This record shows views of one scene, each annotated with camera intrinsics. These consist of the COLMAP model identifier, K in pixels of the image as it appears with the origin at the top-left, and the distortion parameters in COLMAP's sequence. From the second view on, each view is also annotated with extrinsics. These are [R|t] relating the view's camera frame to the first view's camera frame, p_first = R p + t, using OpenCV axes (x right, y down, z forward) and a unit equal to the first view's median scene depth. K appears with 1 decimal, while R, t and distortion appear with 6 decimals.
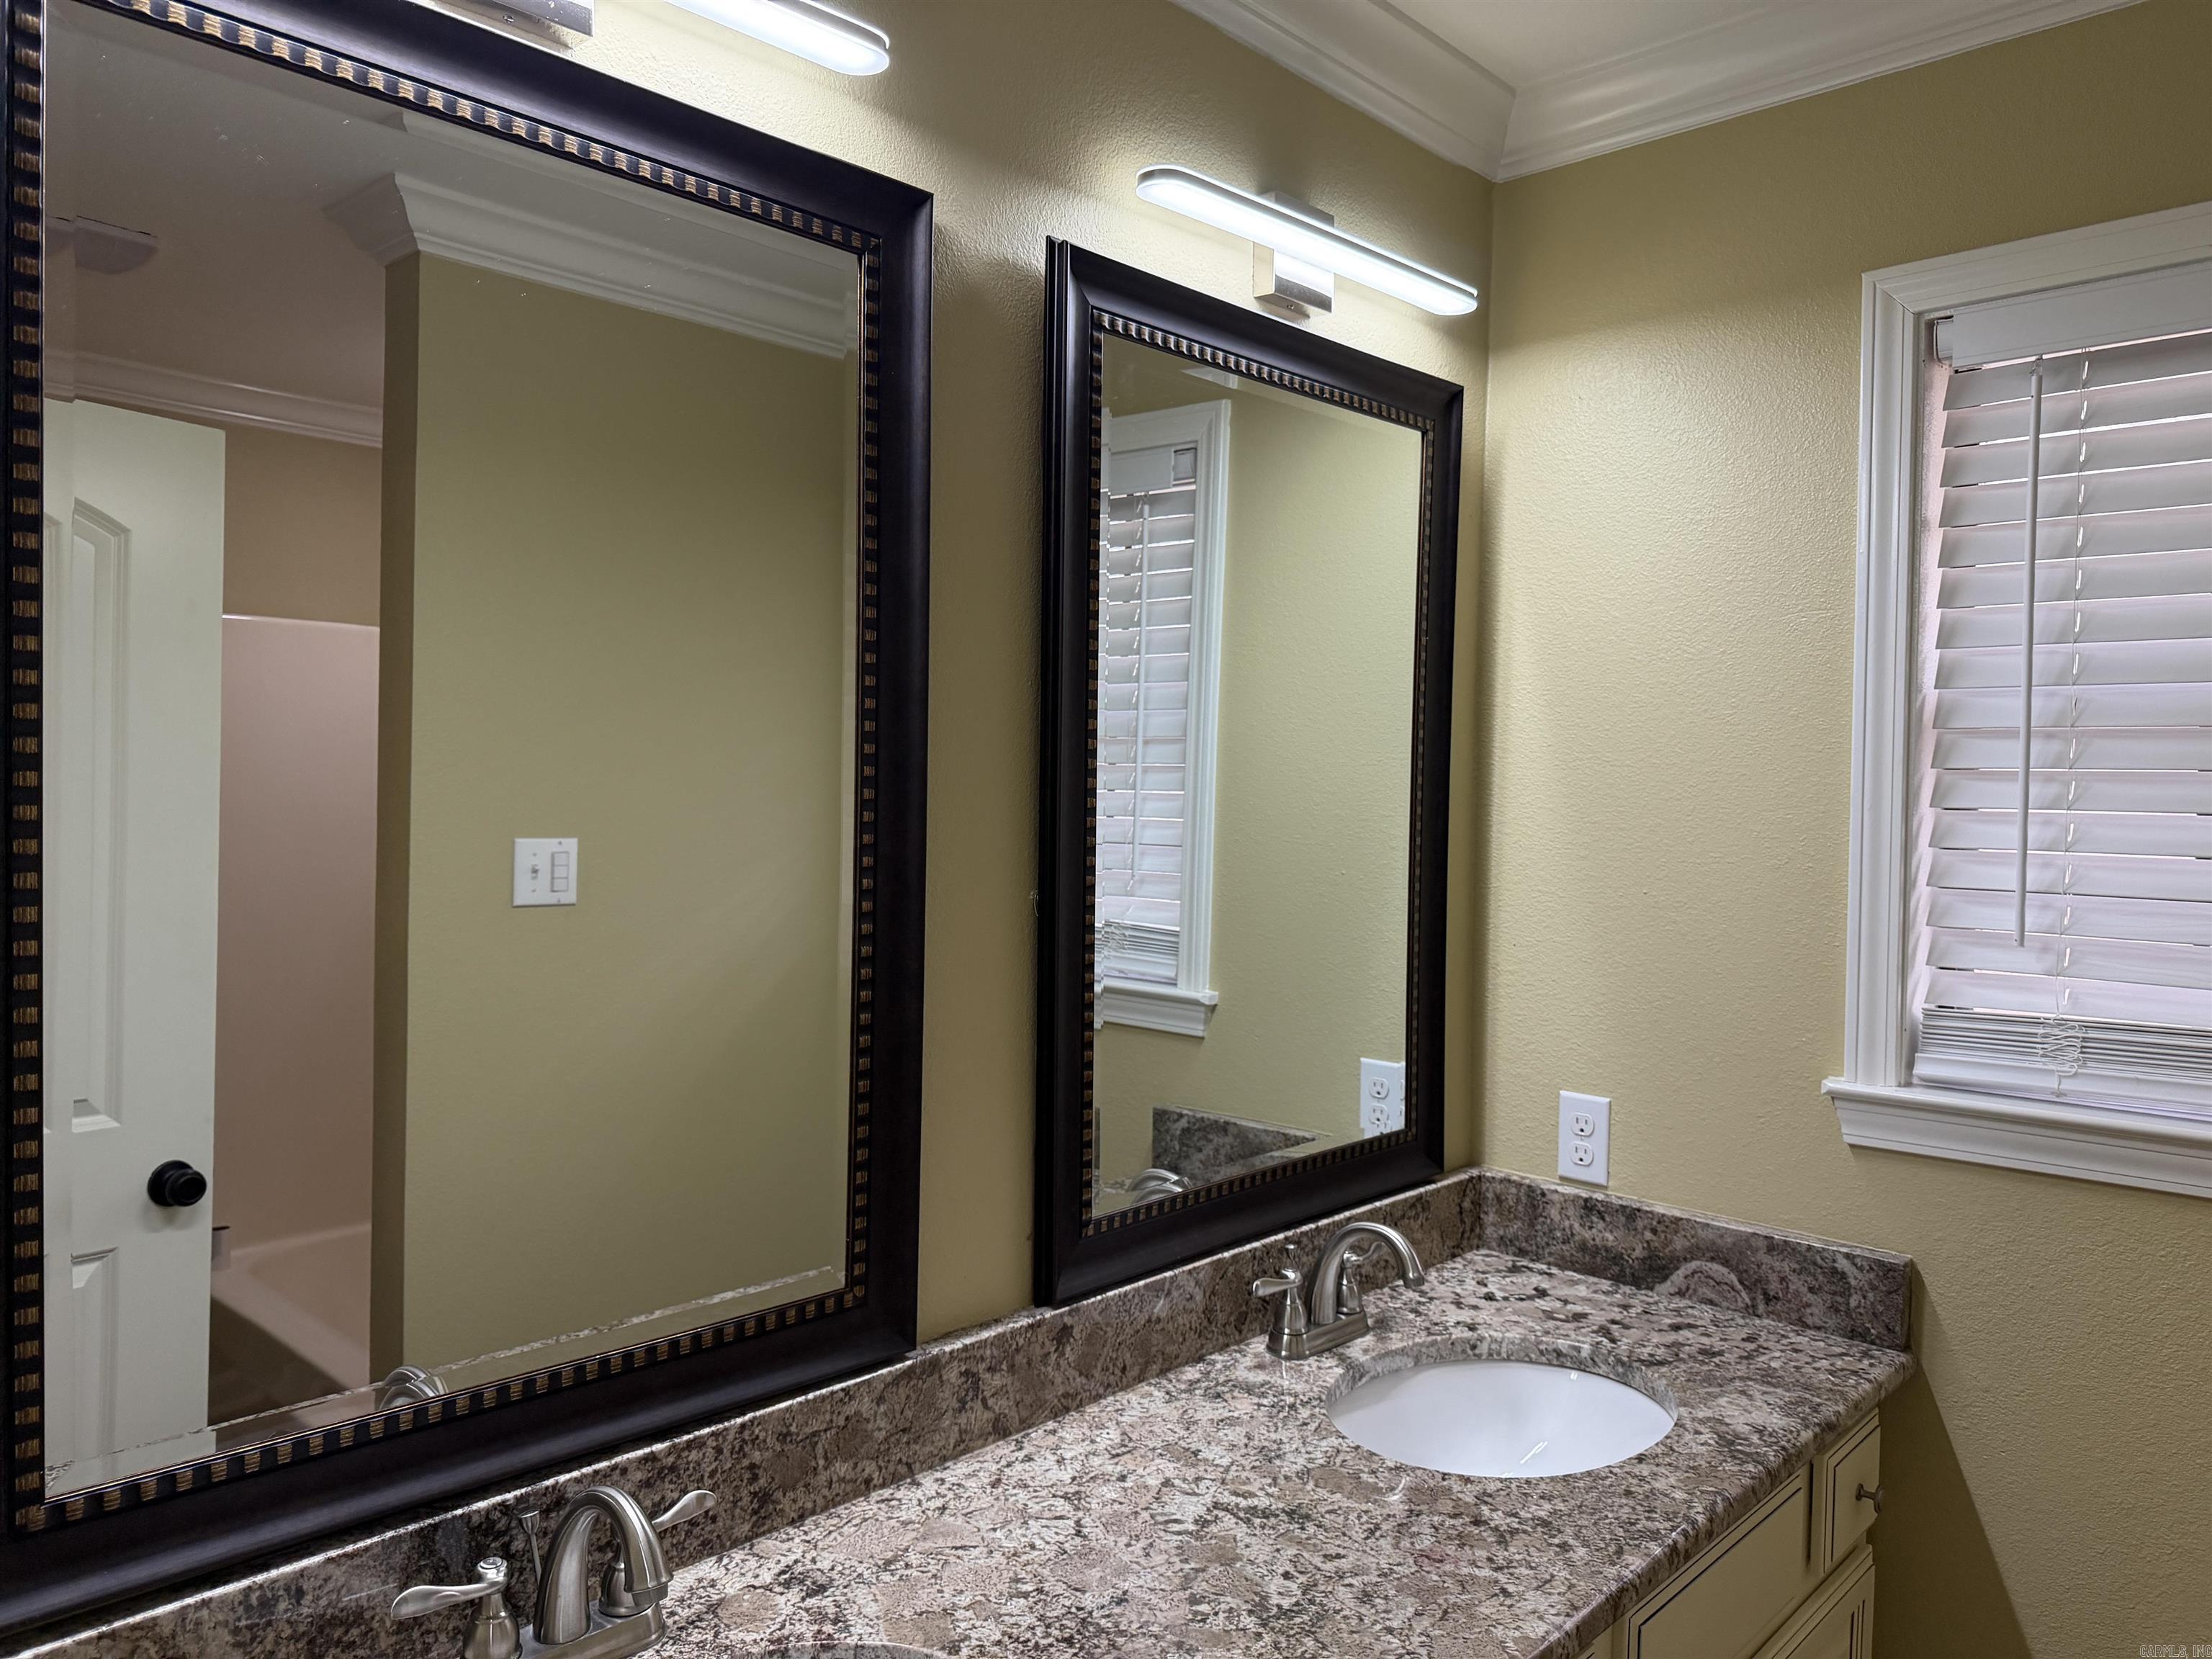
lens RADIAL K [[1581.1, 0, 1125.6], [0, 1581.1, 815.5], [0, 0, 1]] dist [0.051353, -0.043188]
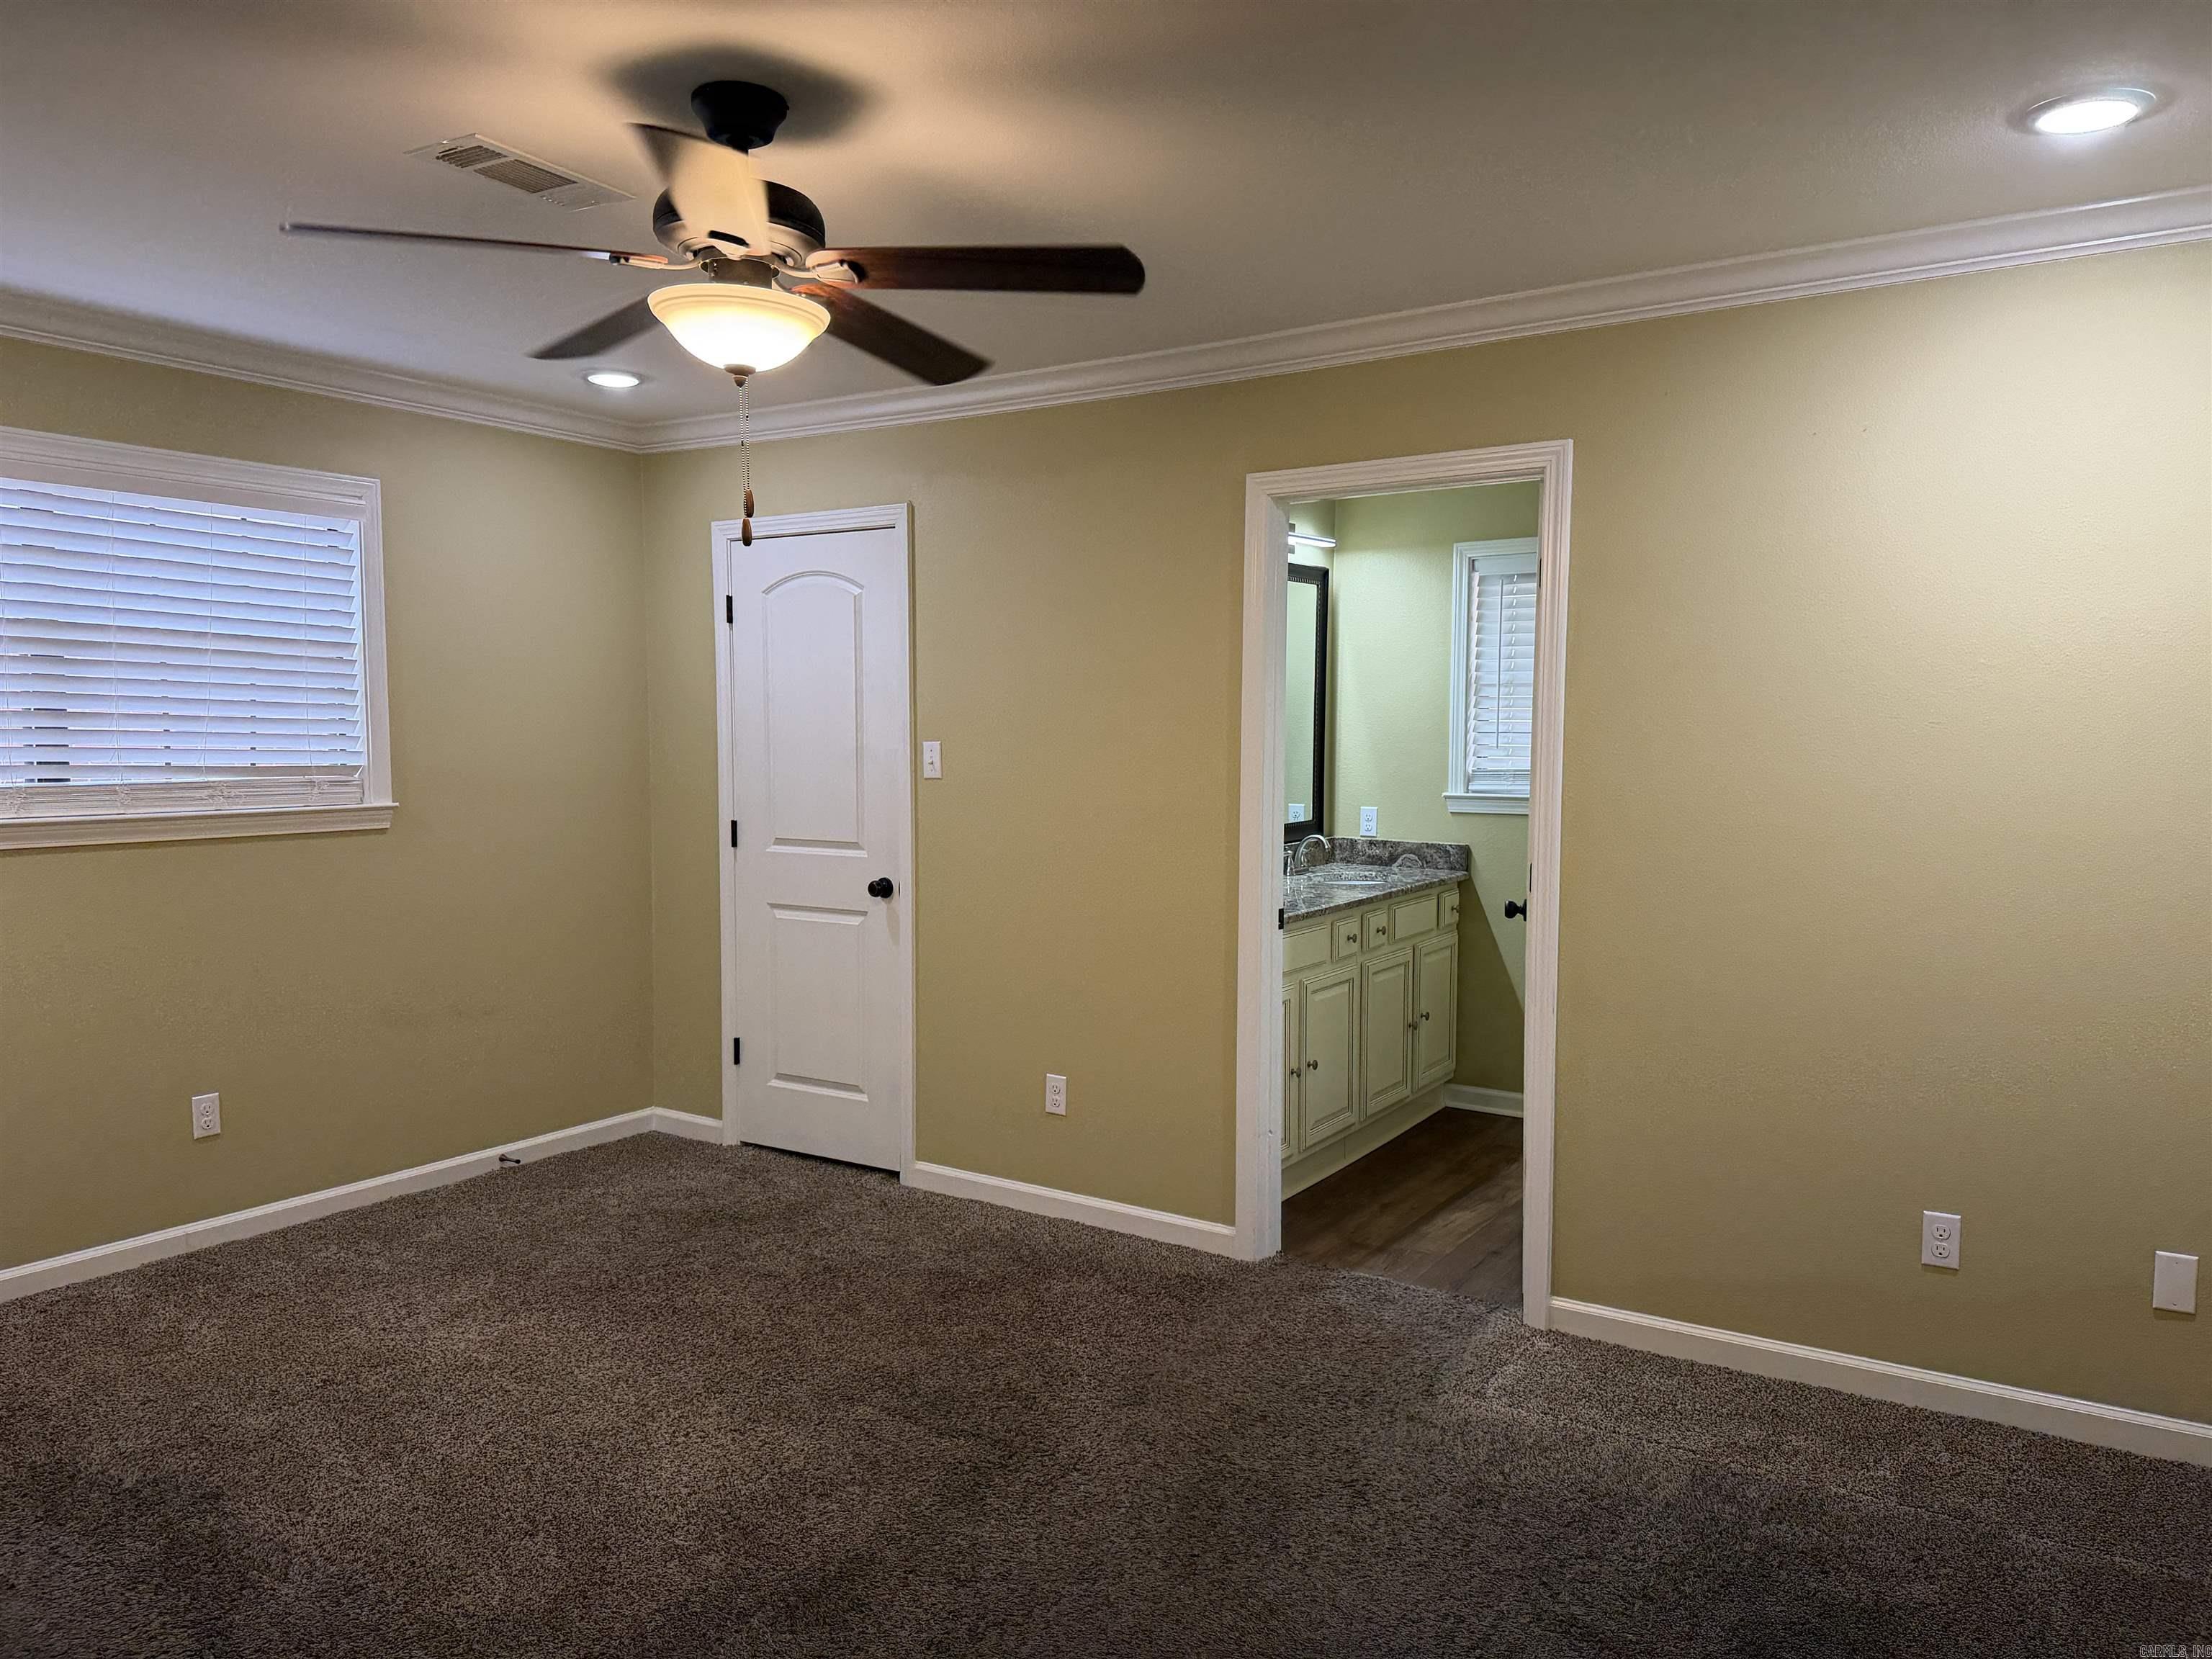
lens RADIAL K [[1581.1, 0, 1084.6], [0, 1581.1, 826.2], [0, 0, 1]] dist [0.051353, -0.043188]
pose [[0.983407, -0.022955, 0.179953, -0.872377], [0.014053, 0.998621, 0.050586, 0.060889], [-0.180866, -0.047218, 0.982374, -2.063683]]
